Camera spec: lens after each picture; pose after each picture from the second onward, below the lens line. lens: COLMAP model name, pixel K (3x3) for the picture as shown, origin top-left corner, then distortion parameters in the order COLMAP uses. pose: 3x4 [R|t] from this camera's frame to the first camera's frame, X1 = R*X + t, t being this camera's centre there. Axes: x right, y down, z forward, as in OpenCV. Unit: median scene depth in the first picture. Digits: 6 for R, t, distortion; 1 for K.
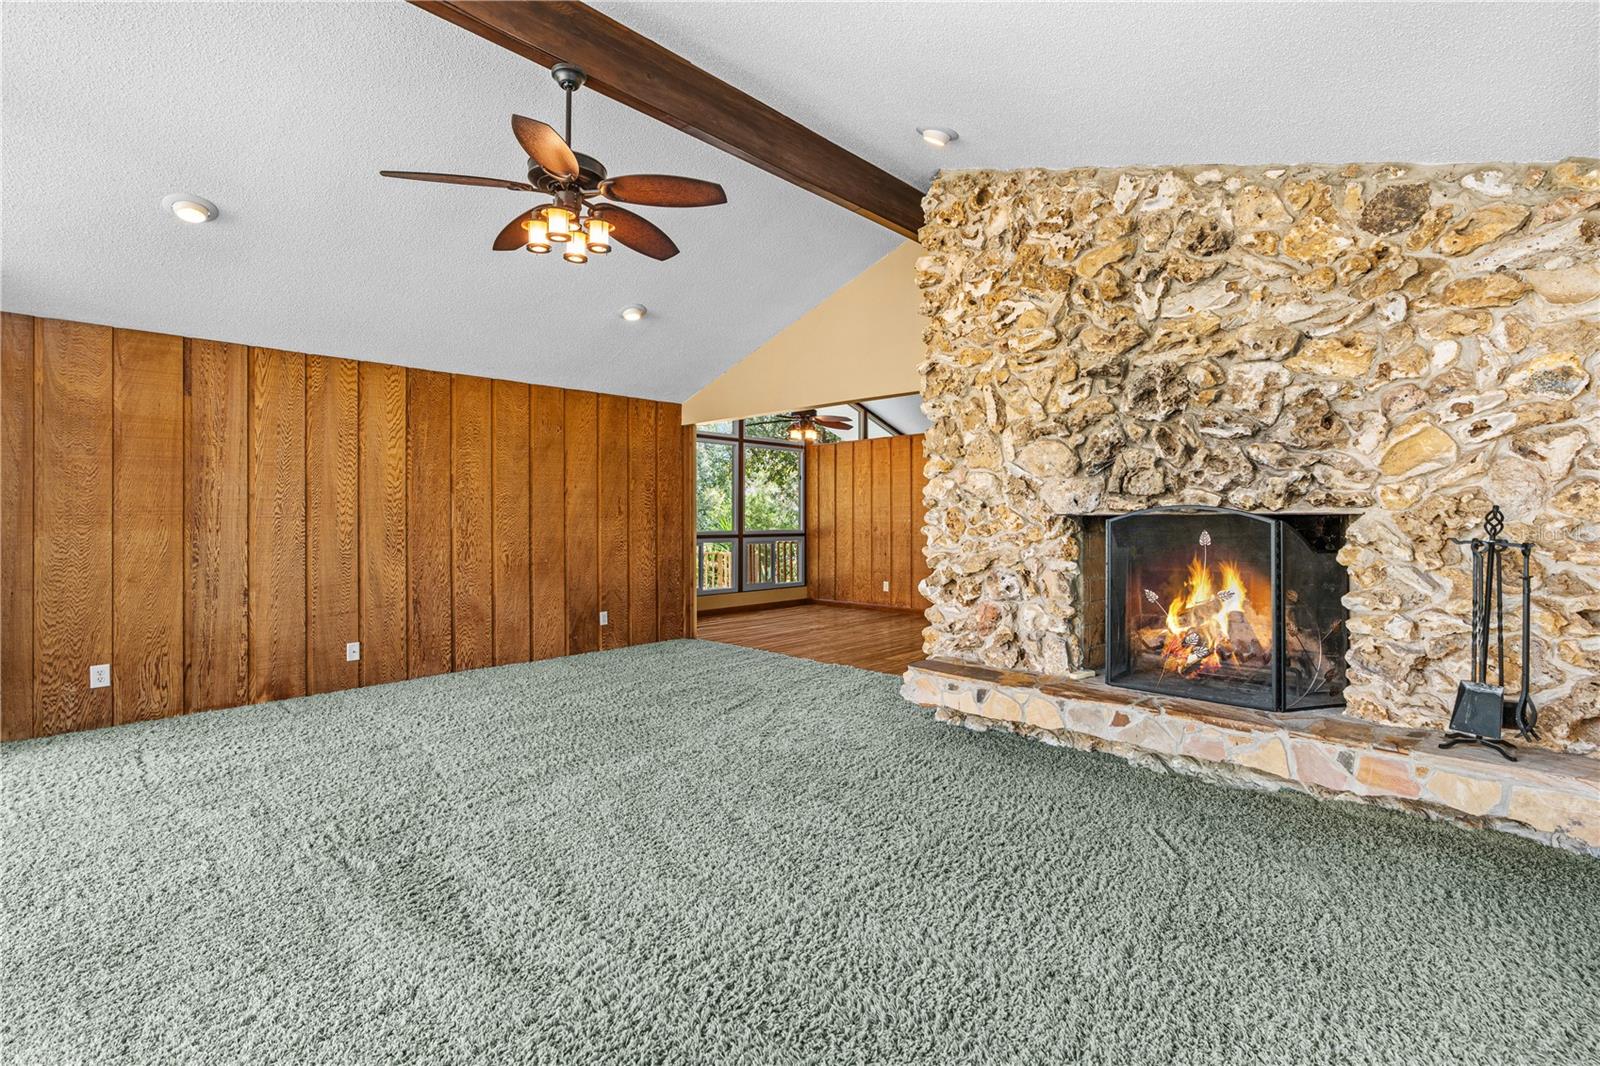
lens RADIAL K [[729.6, 0, 795.0], [0, 729.6, 520.1], [0, 0, 1]] dist [-0.005732, 0.002339]
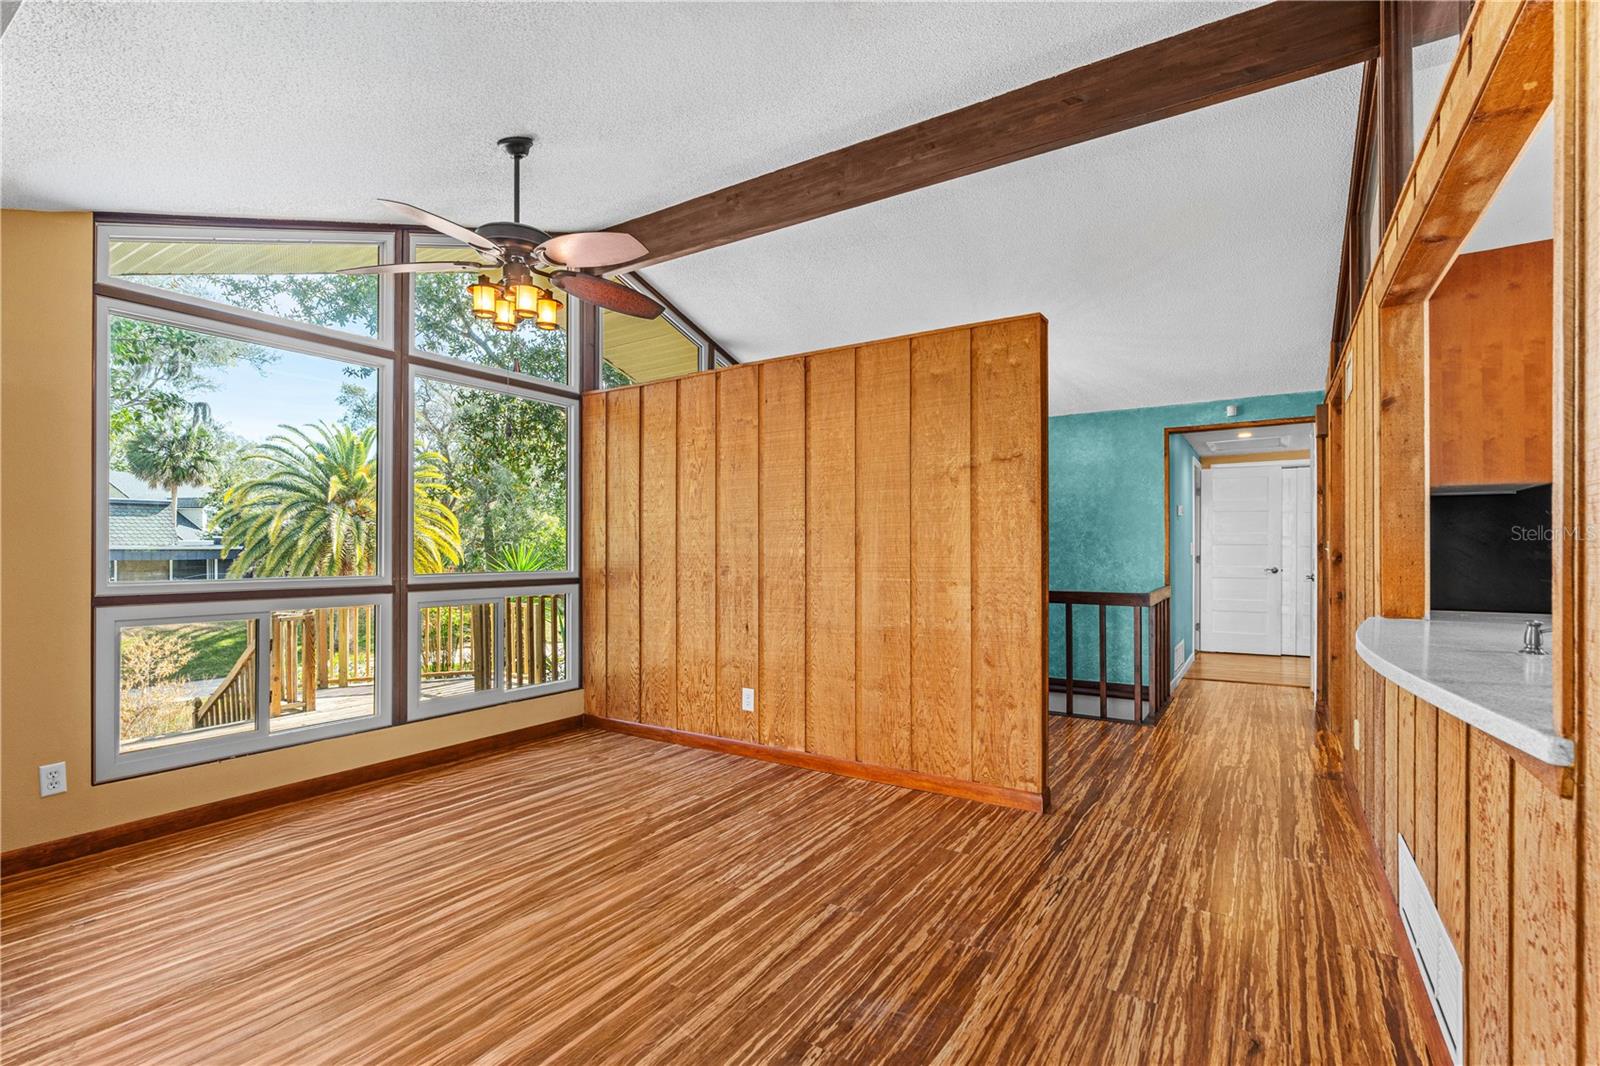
lens RADIAL K [[729.6, 0, 796.4], [0, 729.6, 548.1], [0, 0, 1]] dist [-0.005732, 0.002339]
pose [[0.982952, 0.002040, 0.183851, 0.070081], [-0.001053, 0.999985, -0.005465, 0.000943], [-0.183859, 0.005178, 0.982939, 0.545125]]
